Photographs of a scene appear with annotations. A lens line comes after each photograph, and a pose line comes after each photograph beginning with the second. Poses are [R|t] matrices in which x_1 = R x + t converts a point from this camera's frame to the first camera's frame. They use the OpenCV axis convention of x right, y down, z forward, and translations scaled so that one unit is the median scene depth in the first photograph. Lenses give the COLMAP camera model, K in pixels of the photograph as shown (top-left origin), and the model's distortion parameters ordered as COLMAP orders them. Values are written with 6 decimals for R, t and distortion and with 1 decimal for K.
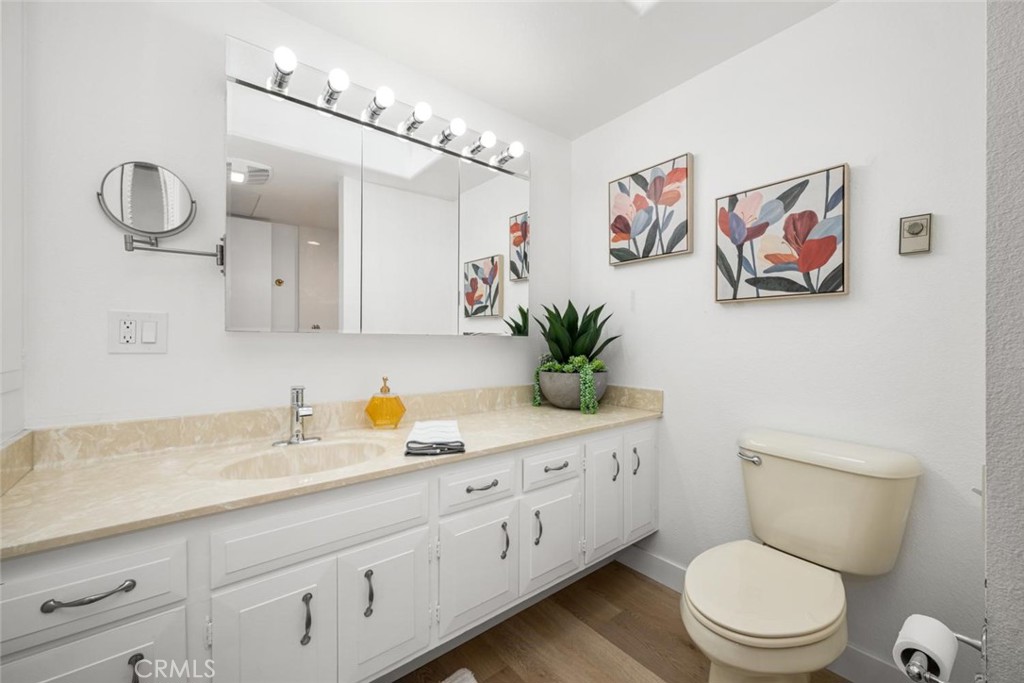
lens RADIAL K [[408.2, 0, 515.4], [0, 408.2, 340.8], [0, 0, 1]] dist [-0.001634, 0.000724]
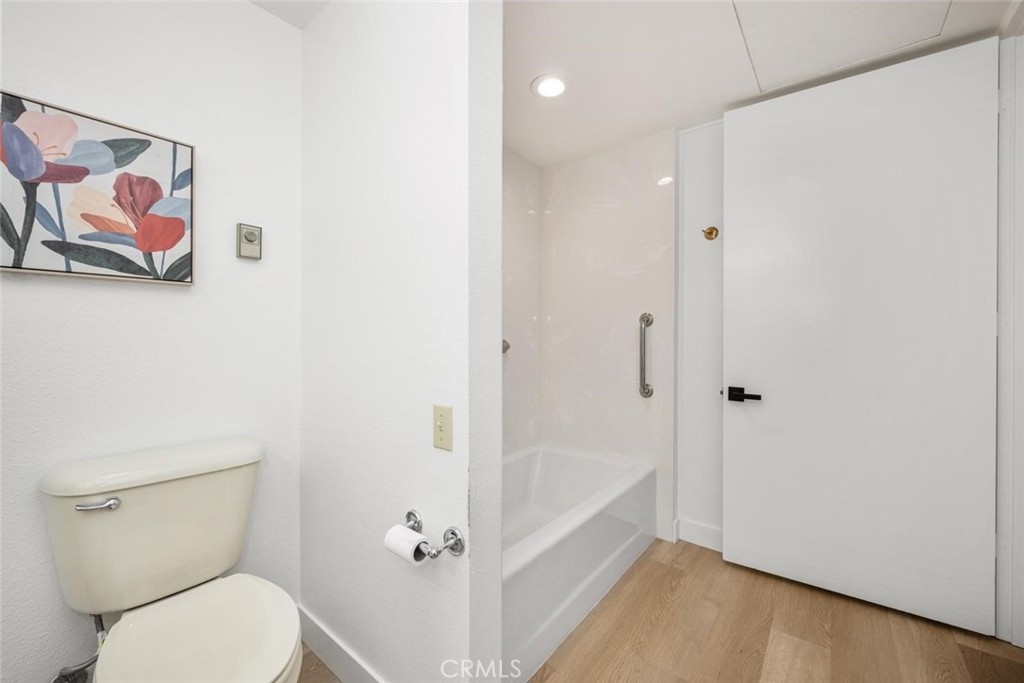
lens RADIAL K [[408.2, 0, 512.2], [0, 408.2, 337.0], [0, 0, 1]] dist [-0.001634, 0.000724]
pose [[-0.214524, -0.003012, 0.976714, -0.242370], [0.002164, 0.999991, 0.003559, 0.001309], [-0.976716, 0.002877, -0.214516, 0.449830]]
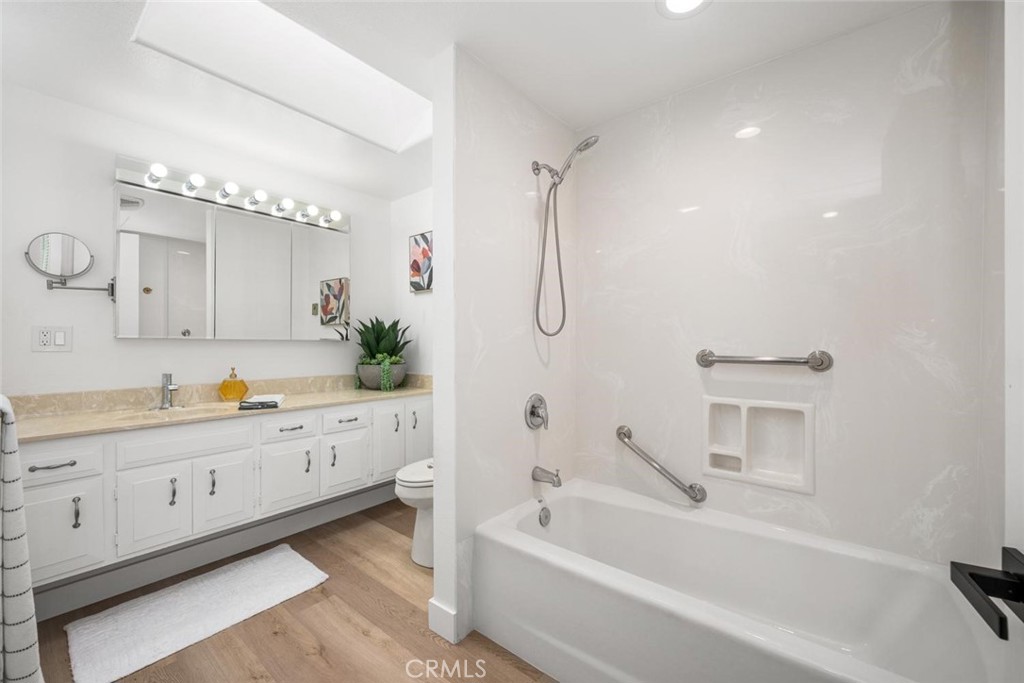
lens RADIAL K [[408.2, 0, 509.1], [0, 408.2, 343.2], [0, 0, 1]] dist [-0.001634, 0.000724]
pose [[0.978160, -0.000322, 0.207853, 0.391571], [0.000570, 0.999999, -0.001137, 0.000472], [-0.207853, 0.001230, 0.978159, -0.742499]]
